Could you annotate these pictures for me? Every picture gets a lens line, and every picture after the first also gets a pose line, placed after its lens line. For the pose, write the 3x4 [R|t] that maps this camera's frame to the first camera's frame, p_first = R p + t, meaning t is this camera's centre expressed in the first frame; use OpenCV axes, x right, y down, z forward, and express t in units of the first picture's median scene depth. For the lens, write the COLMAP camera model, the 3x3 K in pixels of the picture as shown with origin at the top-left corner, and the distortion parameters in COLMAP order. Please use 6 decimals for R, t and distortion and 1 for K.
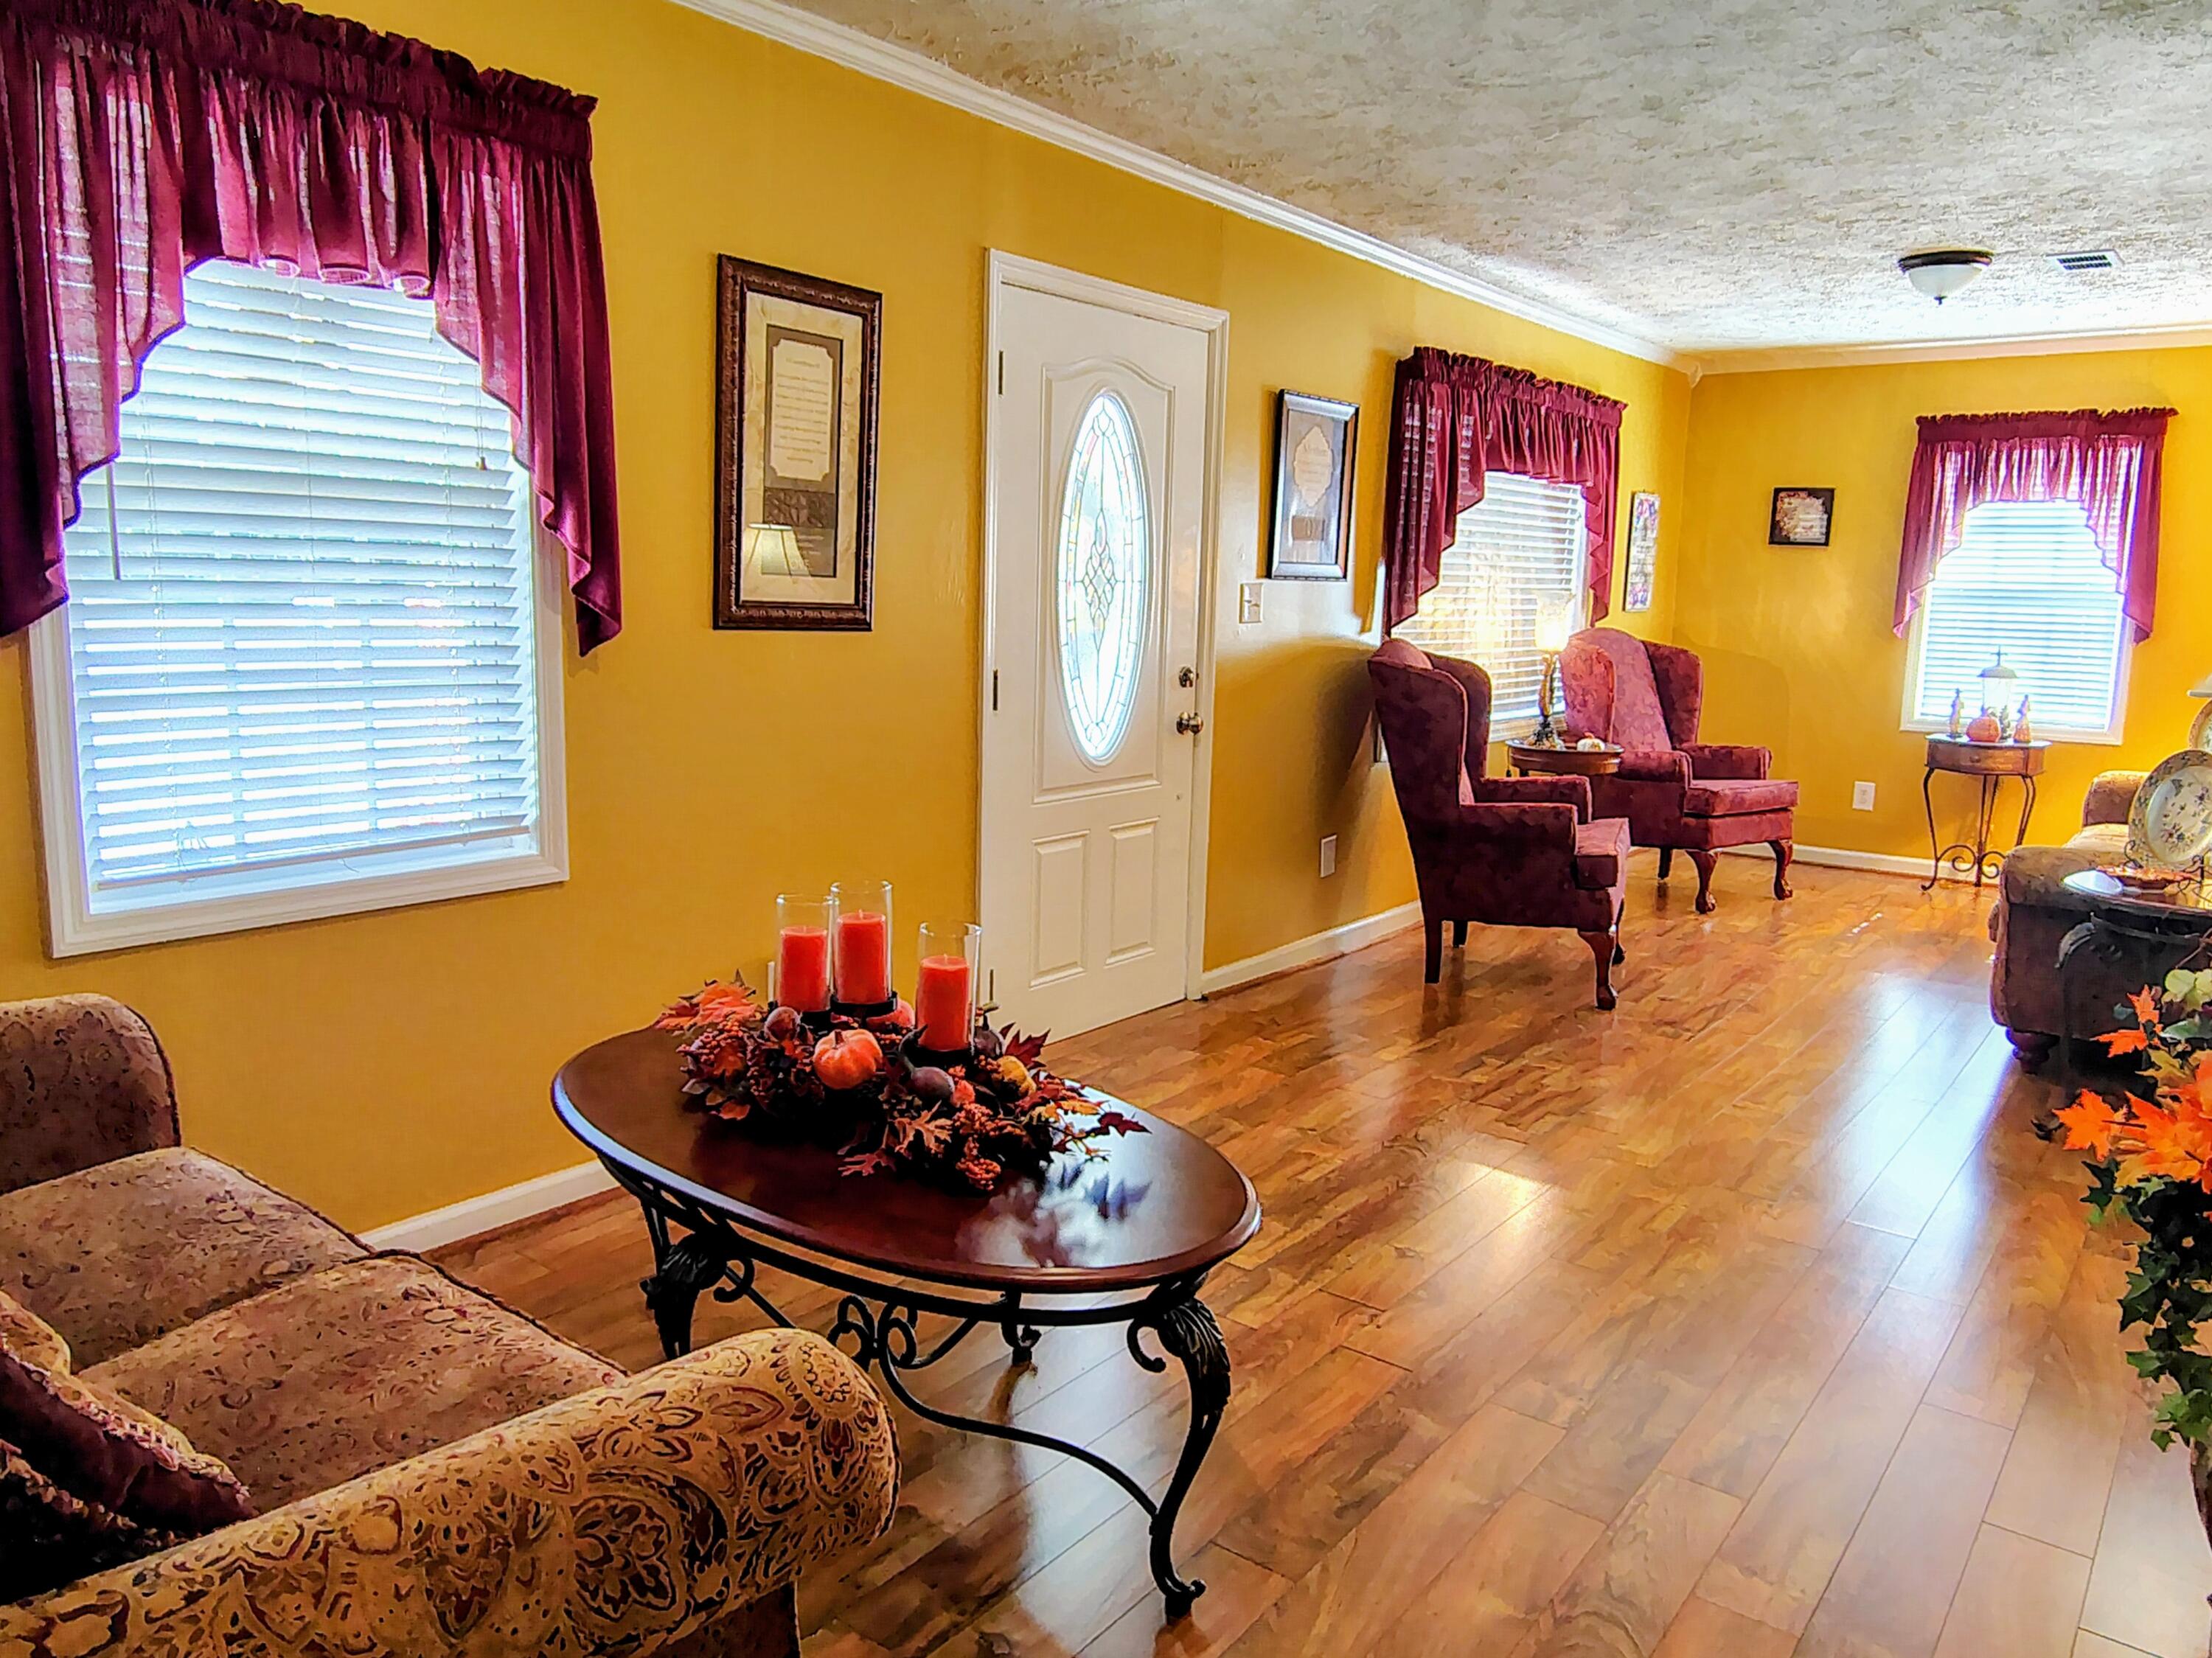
lens RADIAL K [[1581.7, 0, 1103.1], [0, 1581.7, 814.3], [0, 0, 1]] dist [-0.013779, -0.001525]
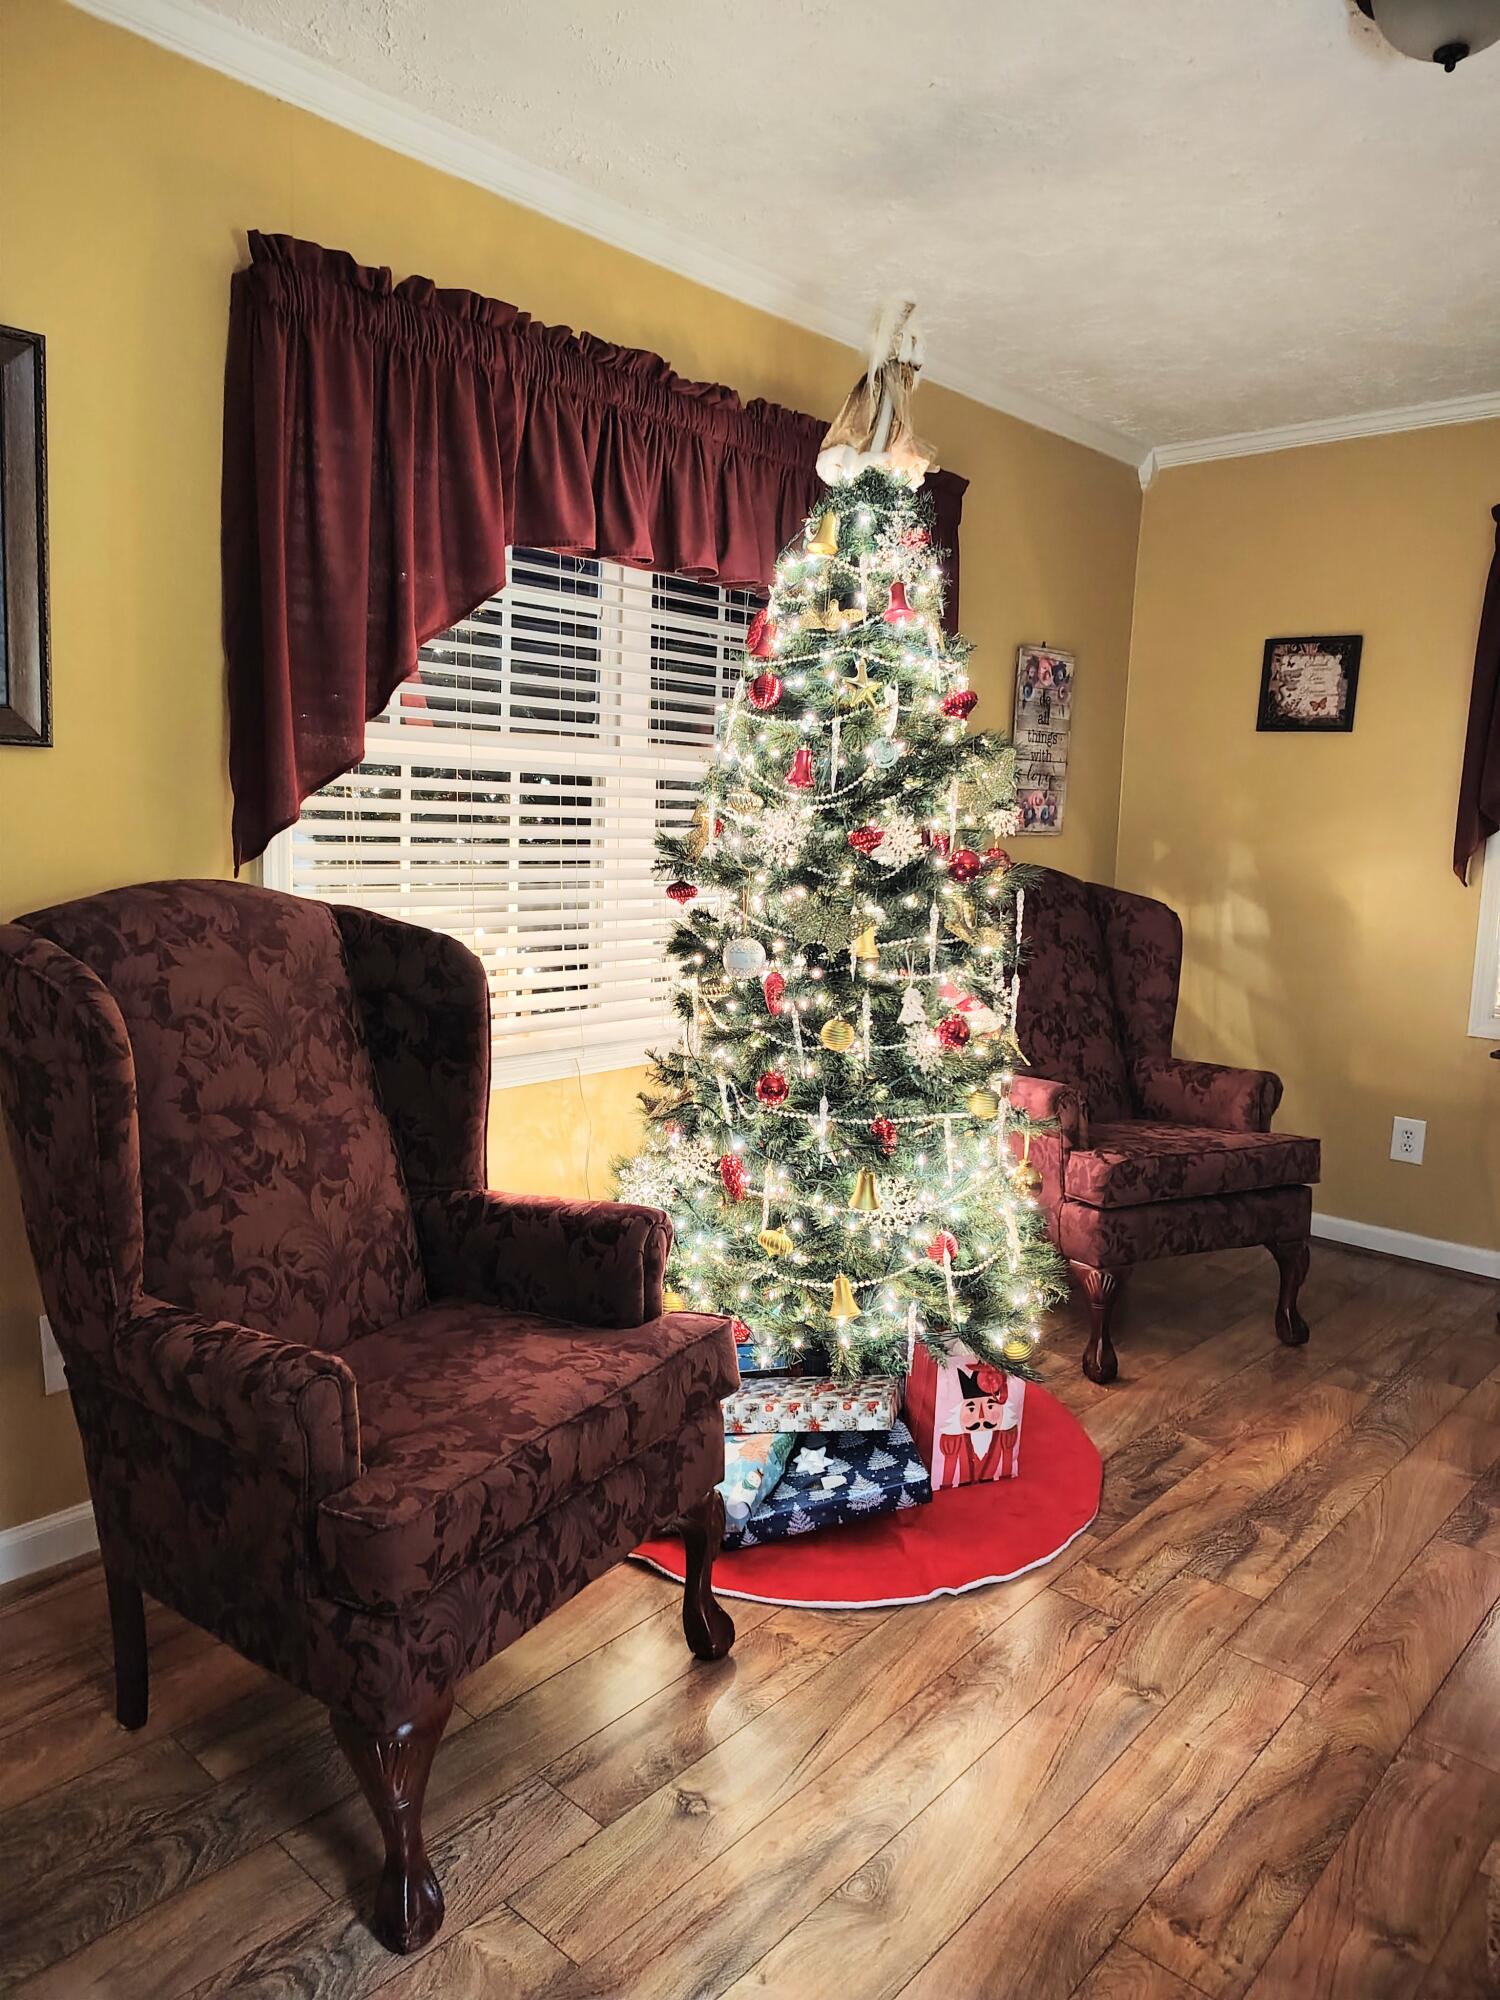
lens RADIAL K [[1390.9, 0, 747.9], [0, 1390.9, 986.4], [0, 0, 1]] dist [0.023009, -0.019200]
pose [[0.997079, 0.019769, -0.073771, 0.337563], [-0.021414, 0.999538, -0.021579, -0.068779], [0.073311, 0.023096, 0.997042, 0.558875]]
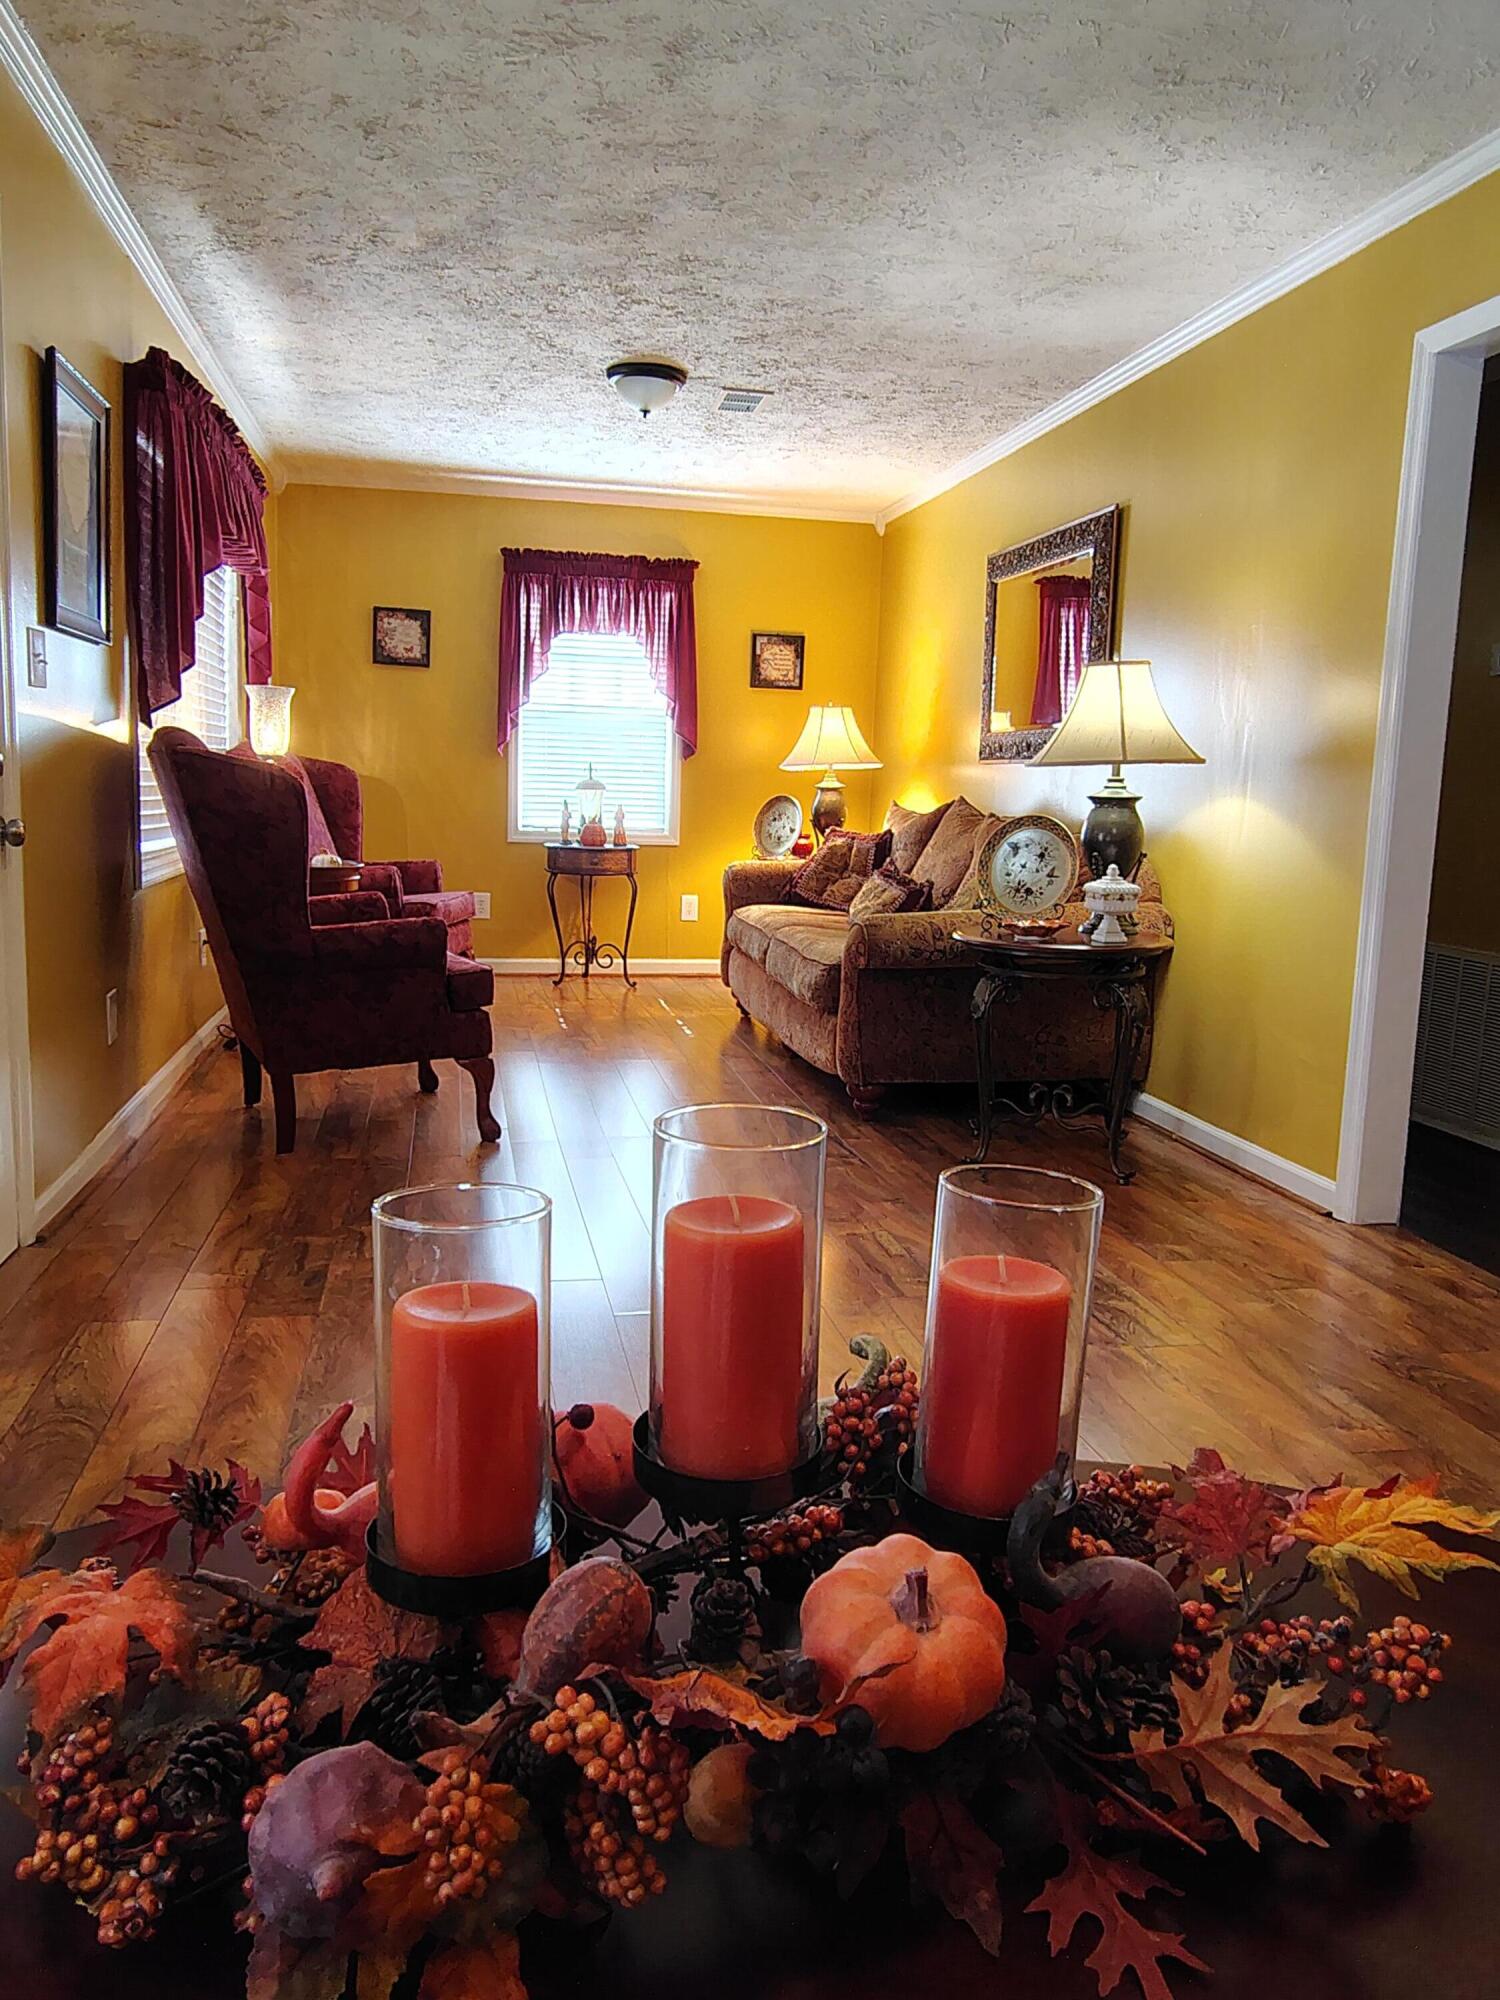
lens RADIAL K [[1396.1, 0, 745.8], [0, 1396.1, 990.6], [0, 0, 1]] dist [0.000077, -0.000912]
pose [[0.653528, -0.113863, 0.748289, -0.144091], [0.095829, 0.993112, 0.067423, -0.001468], [-0.750812, 0.027645, 0.659938, 0.306810]]
